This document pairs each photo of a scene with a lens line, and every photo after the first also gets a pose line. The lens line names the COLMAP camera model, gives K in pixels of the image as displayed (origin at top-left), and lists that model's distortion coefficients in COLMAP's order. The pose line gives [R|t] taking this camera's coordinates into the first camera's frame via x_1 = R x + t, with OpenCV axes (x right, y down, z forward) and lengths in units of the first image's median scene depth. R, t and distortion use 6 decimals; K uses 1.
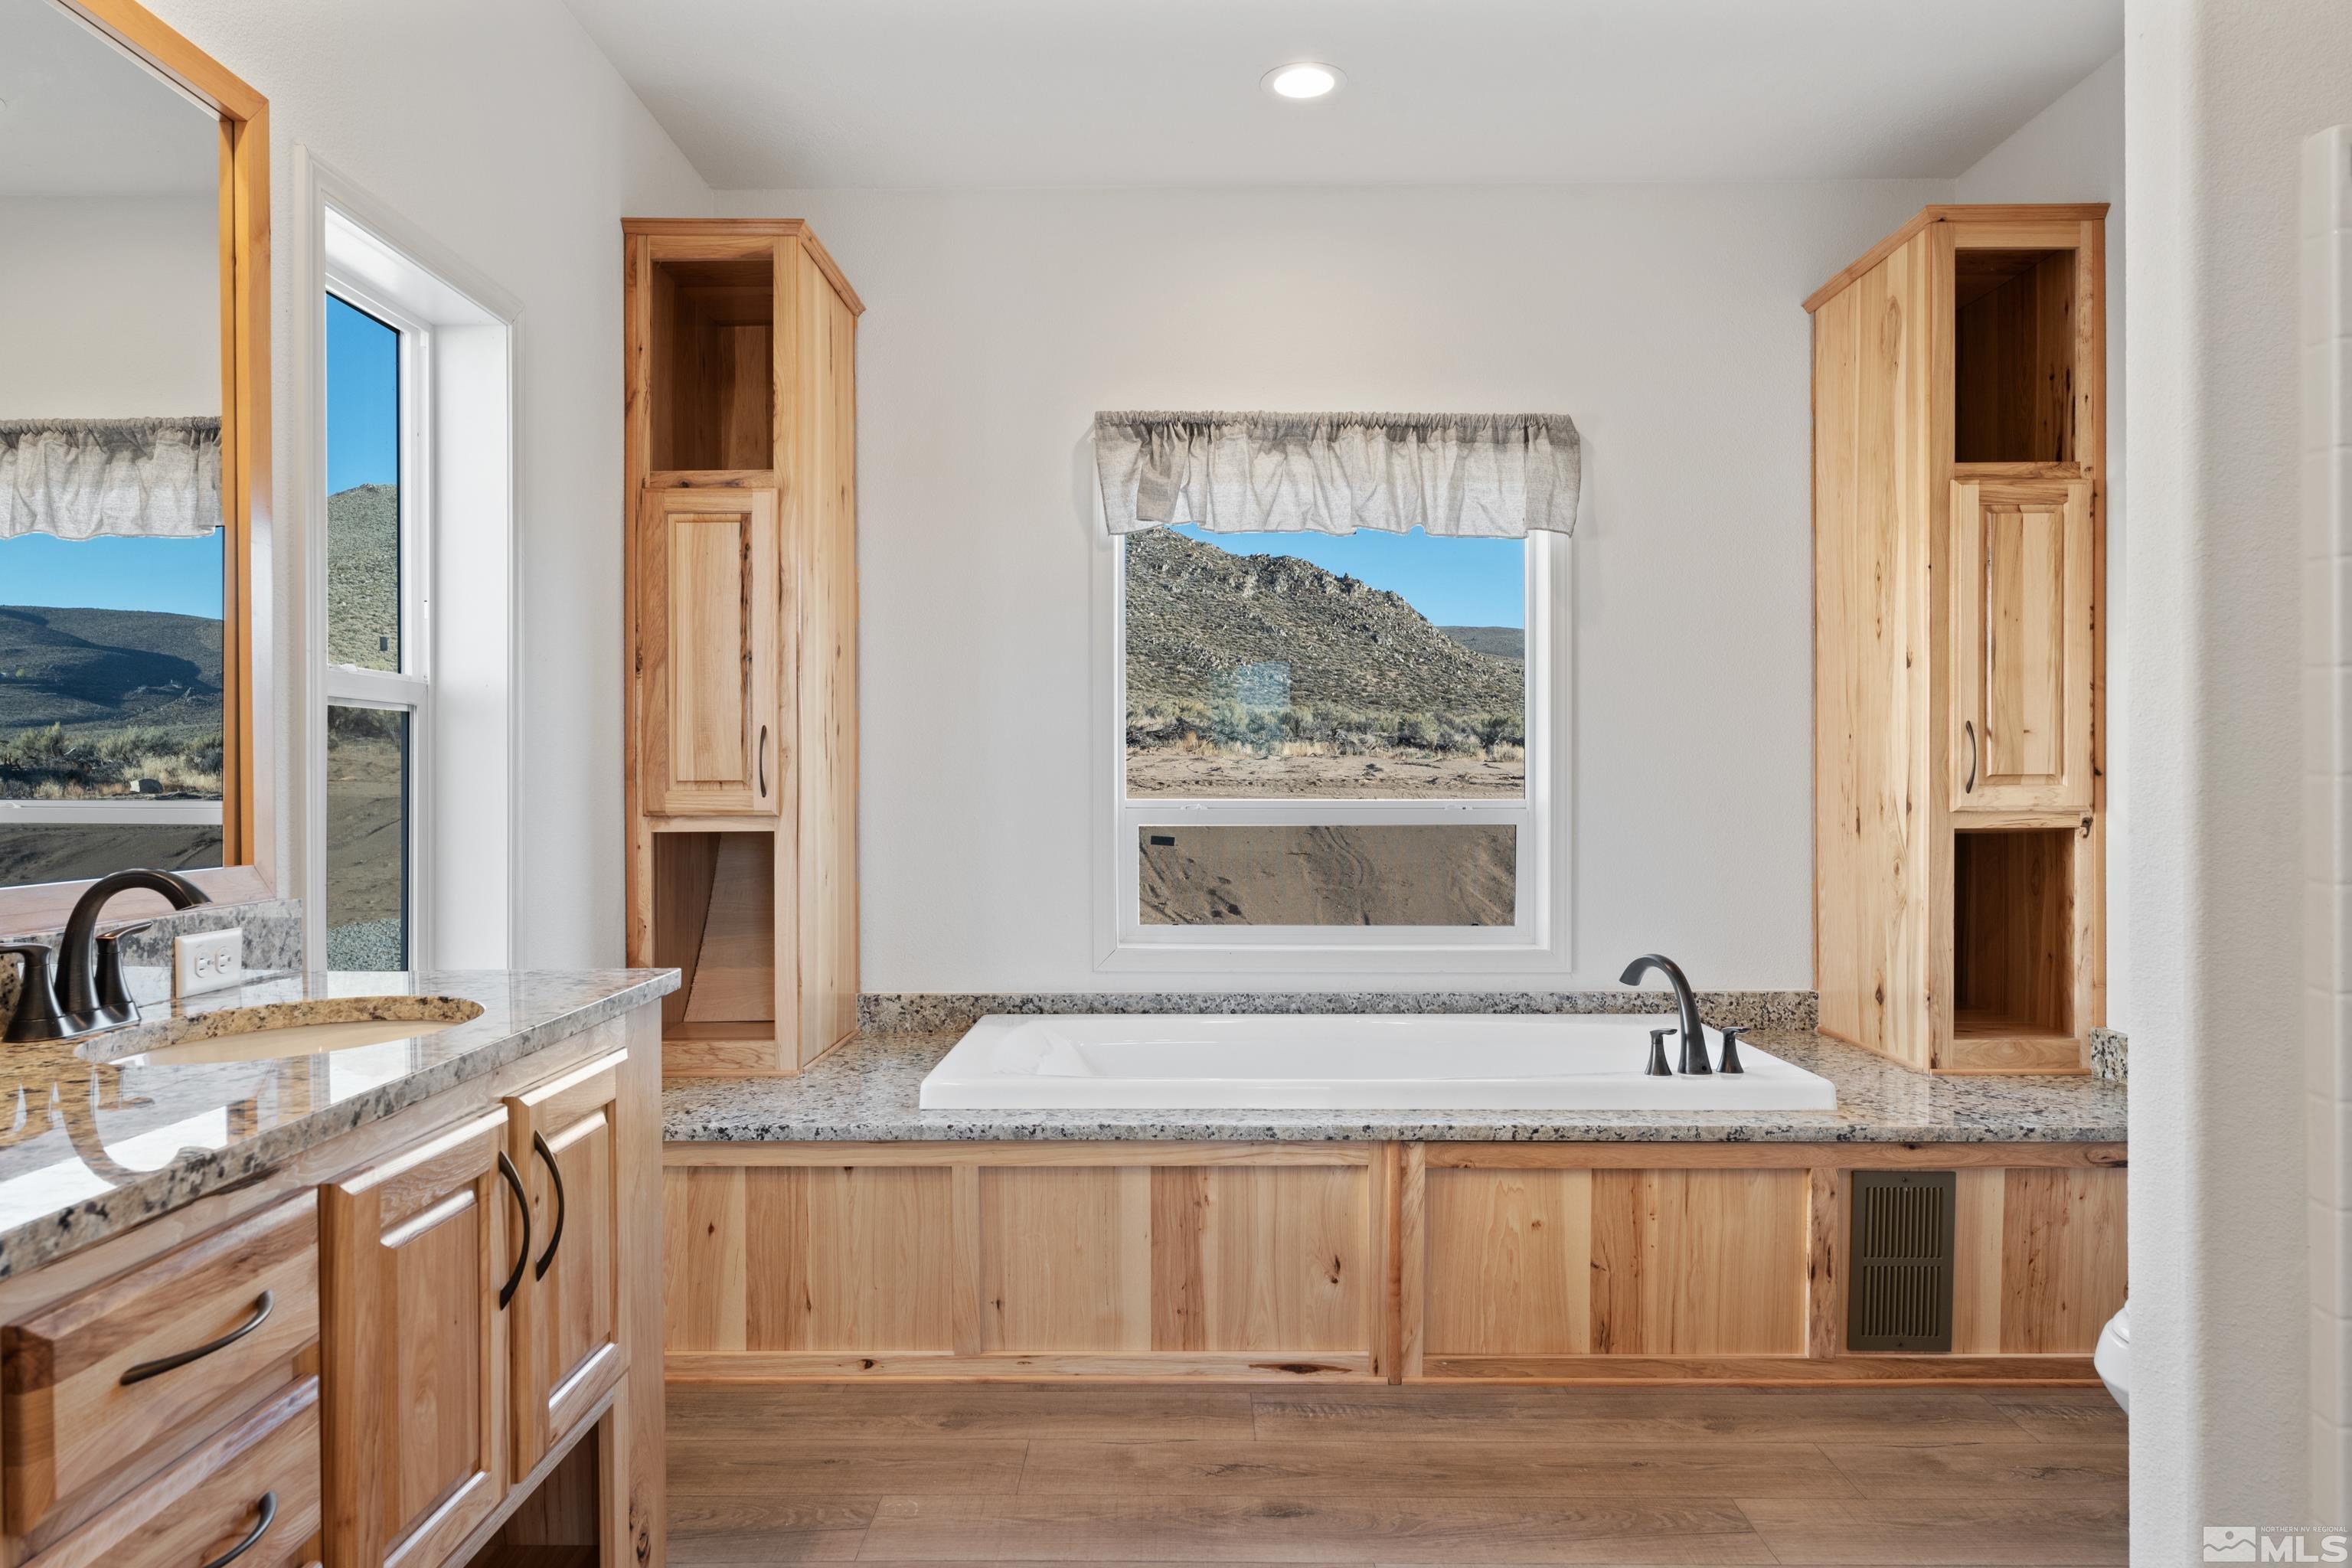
lens RADIAL K [[1467.9, 0, 1172.4], [0, 1467.9, 787.9], [0, 0, 1]] dist [-0.000022, 0.000048]
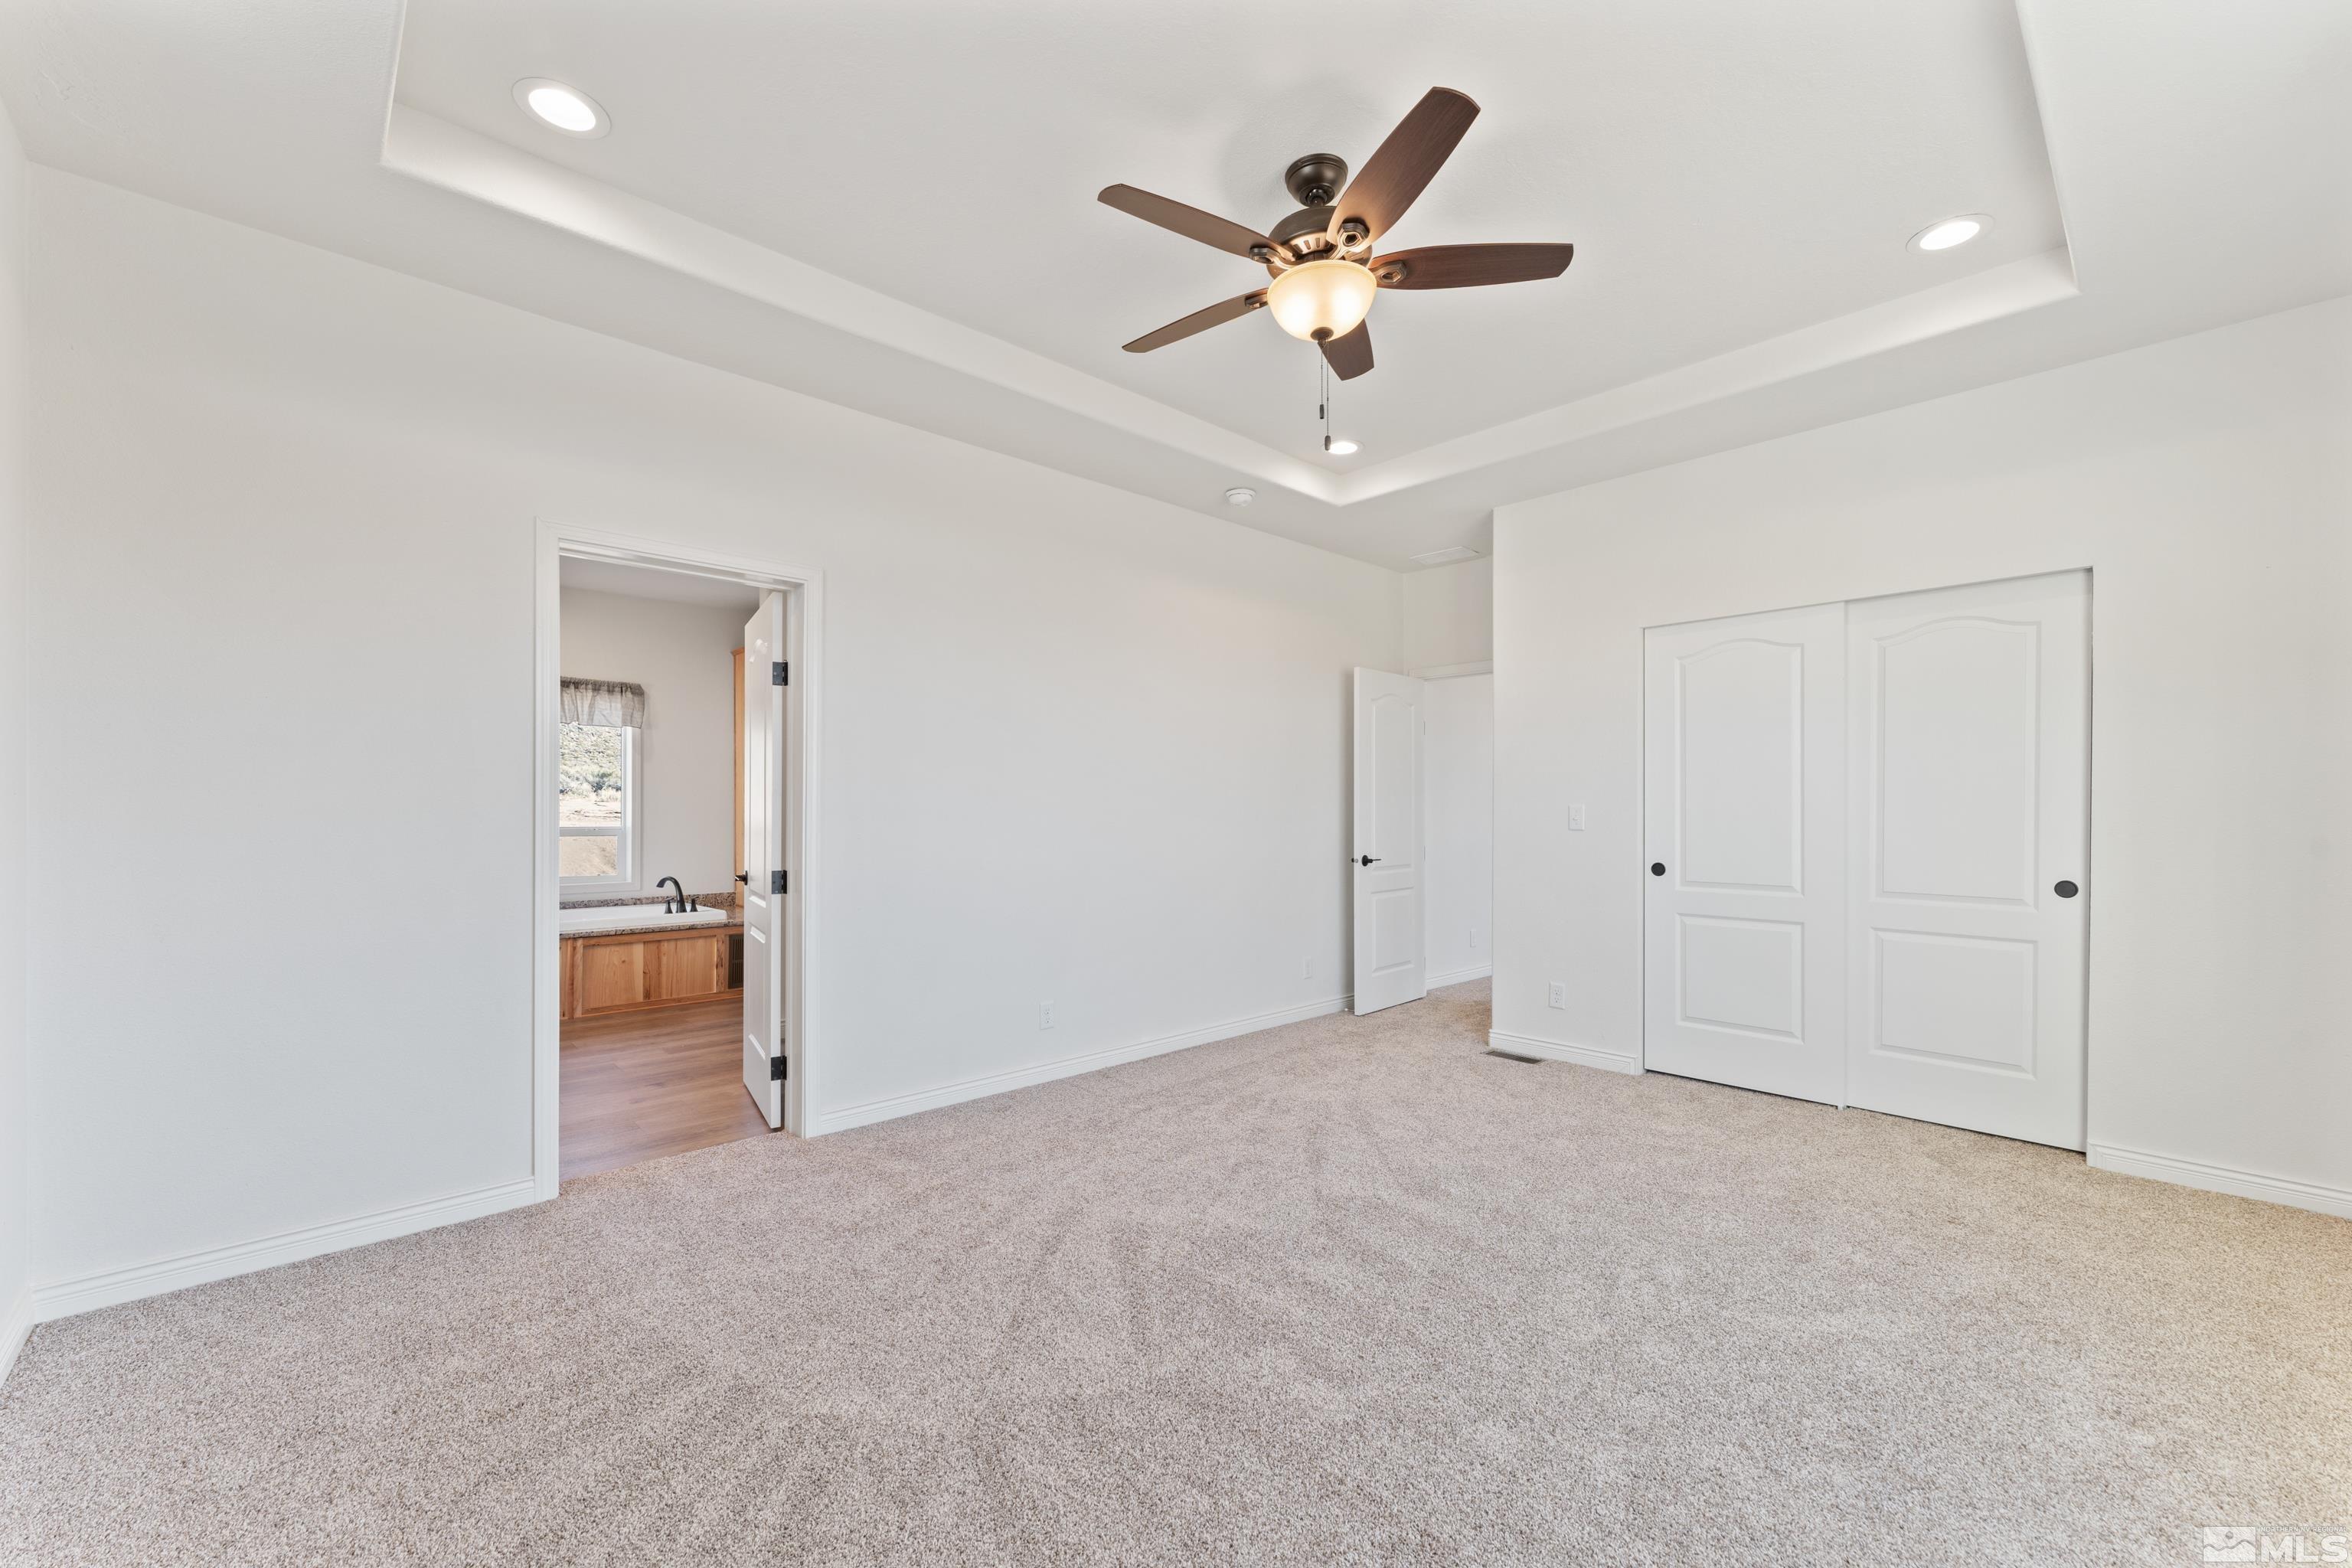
lens RADIAL K [[939.3, 0, 1177.7], [0, 939.3, 795.1], [0, 0, 1]] dist [0.000631, 0.000159]
pose [[0.720180, 0.007395, 0.693748, -0.273317], [0.007836, 0.999793, -0.018791, -0.010680], [-0.693743, 0.018969, 0.719973, -1.179920]]
